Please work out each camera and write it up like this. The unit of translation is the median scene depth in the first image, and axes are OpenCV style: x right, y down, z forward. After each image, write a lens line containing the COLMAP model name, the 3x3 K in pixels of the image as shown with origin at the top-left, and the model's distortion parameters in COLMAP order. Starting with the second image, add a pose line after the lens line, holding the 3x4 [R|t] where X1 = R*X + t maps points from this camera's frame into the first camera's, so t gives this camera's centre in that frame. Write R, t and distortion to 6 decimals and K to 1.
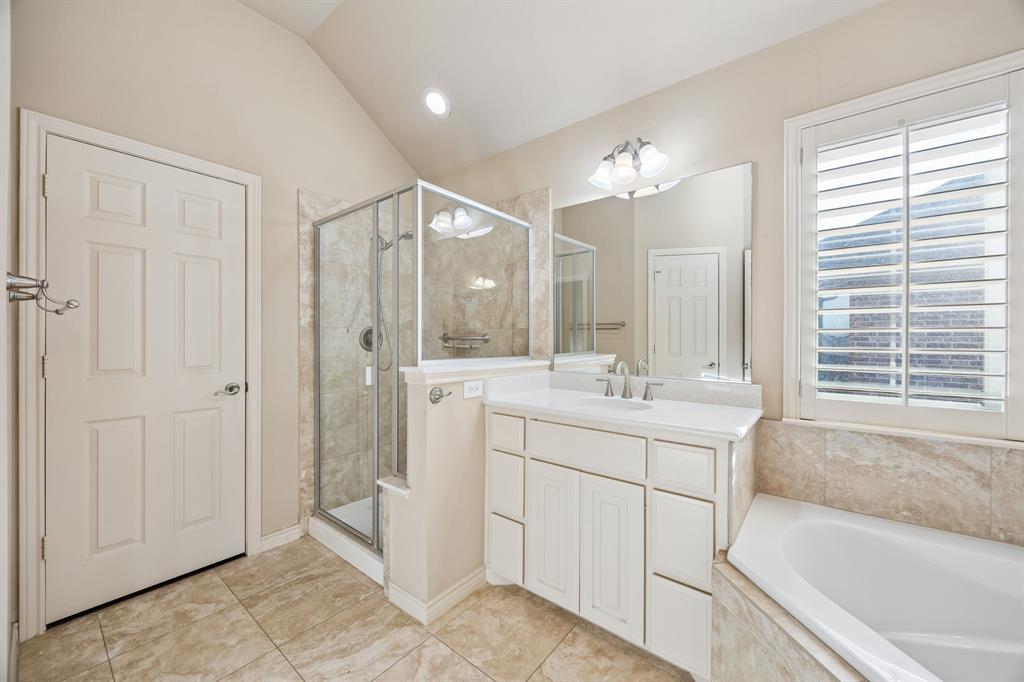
lens RADIAL K [[389.1, 0, 514.9], [0, 389.1, 338.6], [0, 0, 1]] dist [-0.003059, -0.000457]
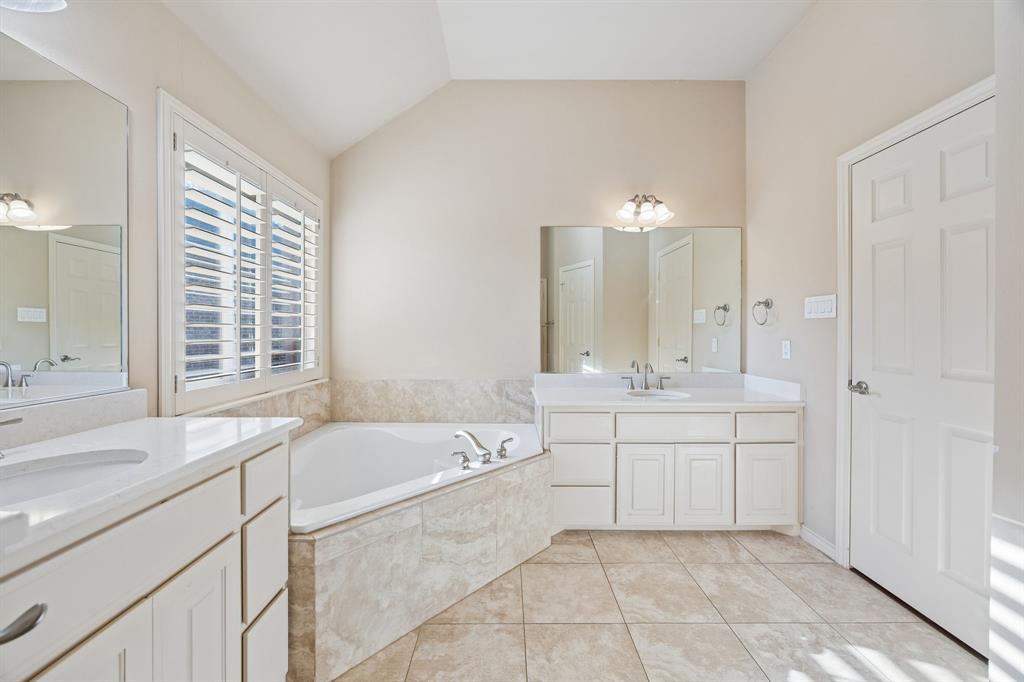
lens RADIAL K [[389.1, 0, 510.7], [0, 389.1, 334.7], [0, 0, 1]] dist [-0.003059, -0.000457]
pose [[-0.629249, -0.008575, 0.777157, -0.442544], [-0.006924, 0.999961, 0.005427, -0.003142], [-0.777173, -0.001966, -0.629284, 0.793261]]
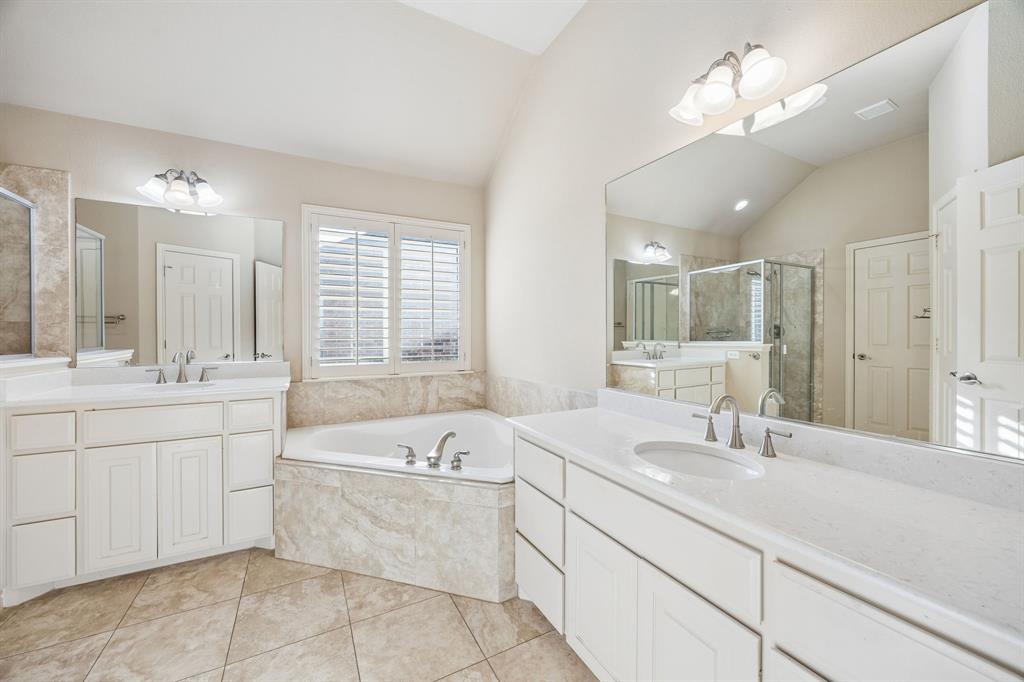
lens RADIAL K [[389.1, 0, 507.3], [0, 389.1, 338.2], [0, 0, 1]] dist [-0.003059, -0.000457]
pose [[0.396669, -0.013821, 0.917858, -0.435338], [0.002688, 0.999900, 0.013895, 0.001404], [-0.917958, -0.003045, 0.396666, -0.421236]]
